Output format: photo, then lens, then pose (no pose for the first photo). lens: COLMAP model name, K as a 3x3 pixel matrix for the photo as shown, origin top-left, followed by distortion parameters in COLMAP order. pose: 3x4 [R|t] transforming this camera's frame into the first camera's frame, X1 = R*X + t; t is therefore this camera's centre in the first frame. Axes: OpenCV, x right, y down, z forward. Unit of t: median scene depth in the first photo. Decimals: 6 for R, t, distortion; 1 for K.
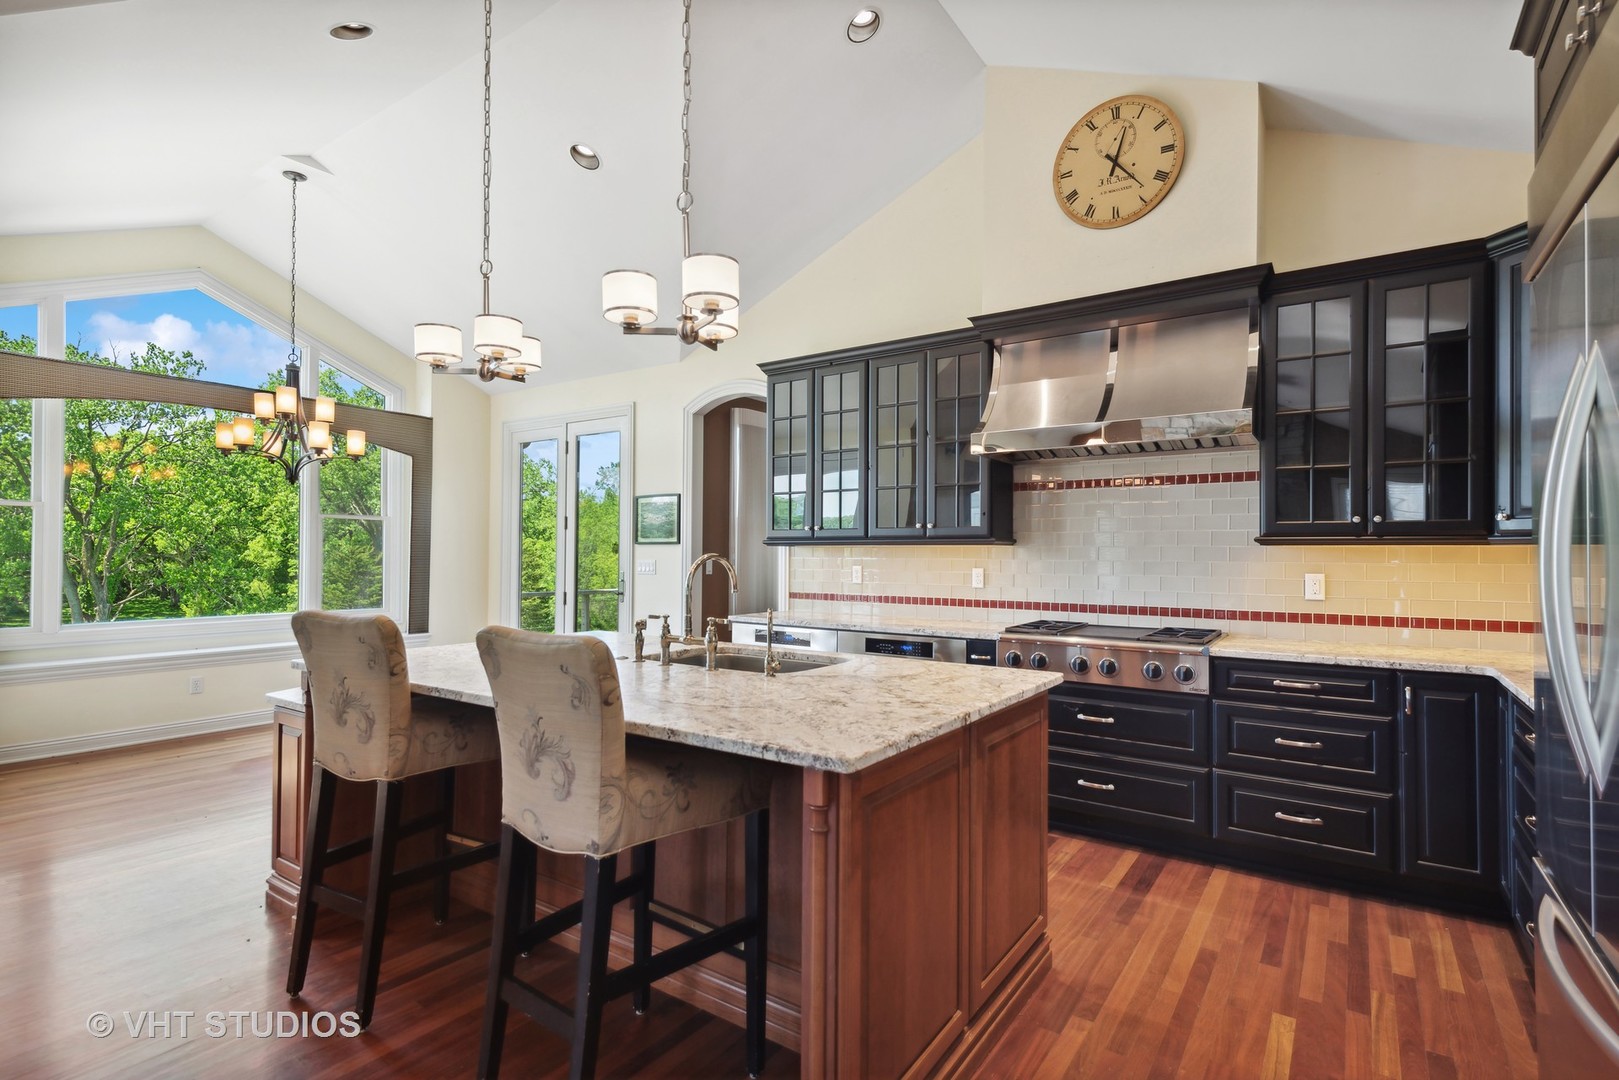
lens RADIAL K [[784.1, 0, 810.1], [0, 784.1, 539.1], [0, 0, 1]] dist [0.004526, -0.000084]
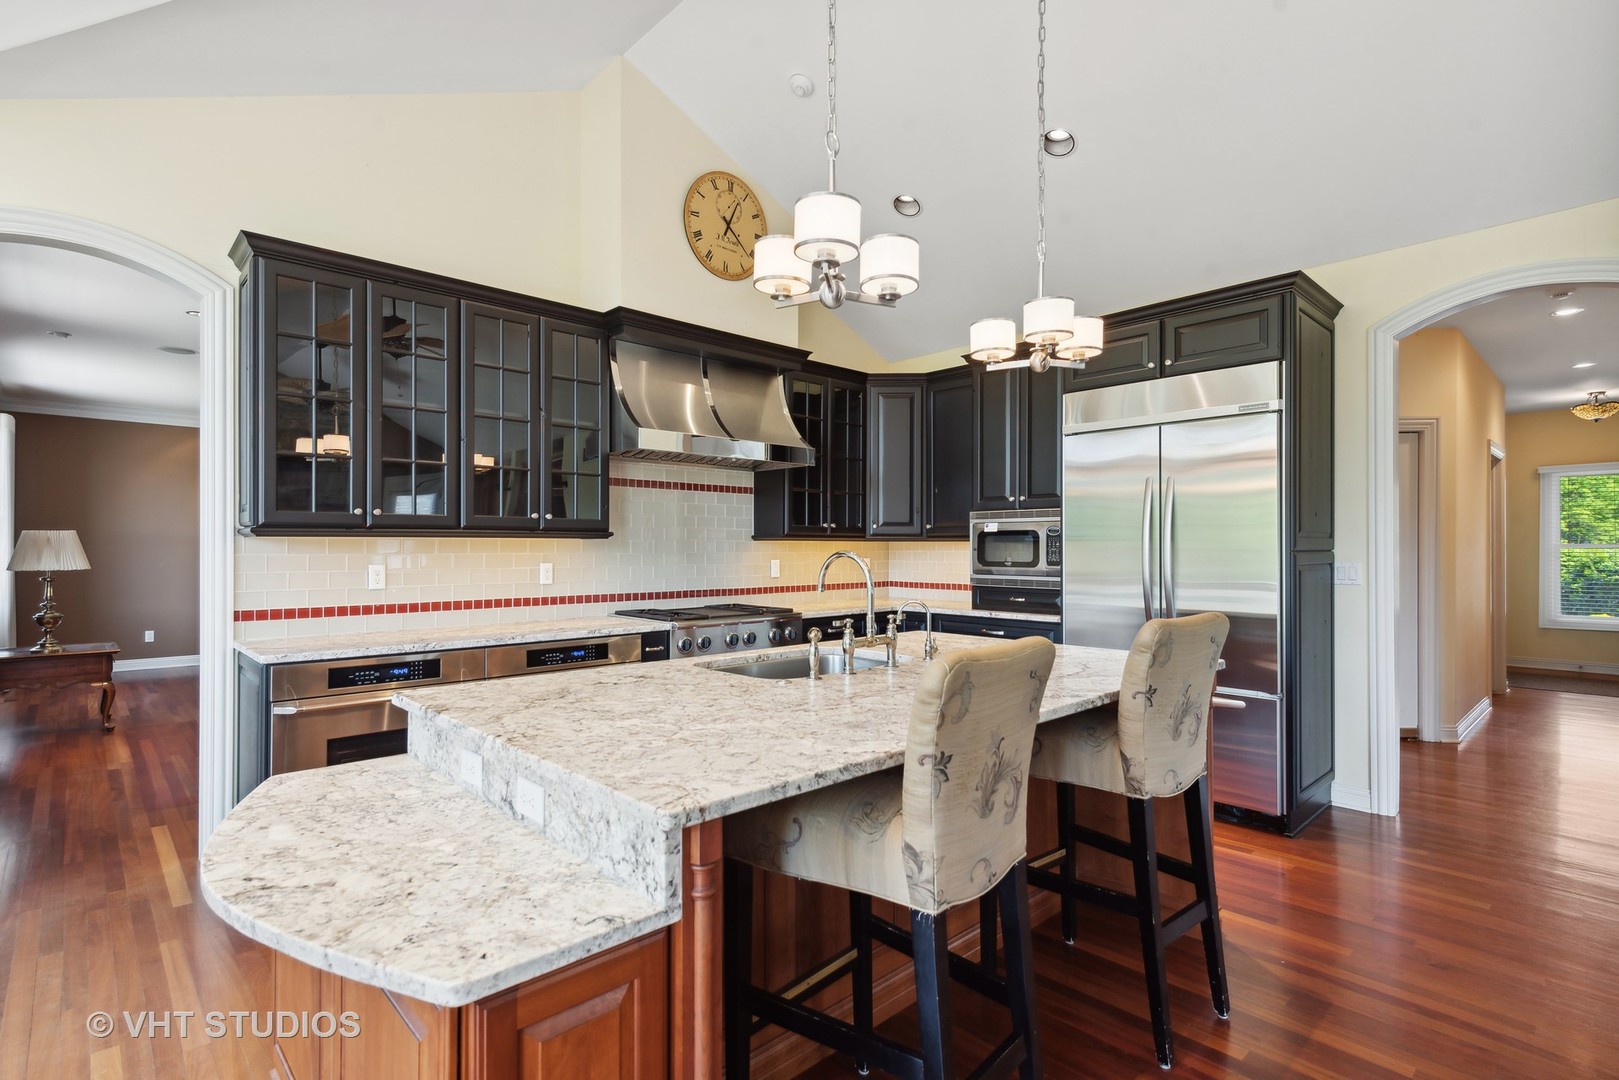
lens RADIAL K [[784.1, 0, 824.9], [0, 784.1, 537.1], [0, 0, 1]] dist [0.004526, -0.000084]
pose [[0.182306, 0.010032, 0.983191, -0.727022], [-0.014818, 0.999862, -0.007455, 0.009698], [-0.983130, -0.013210, 0.182430, 0.581783]]
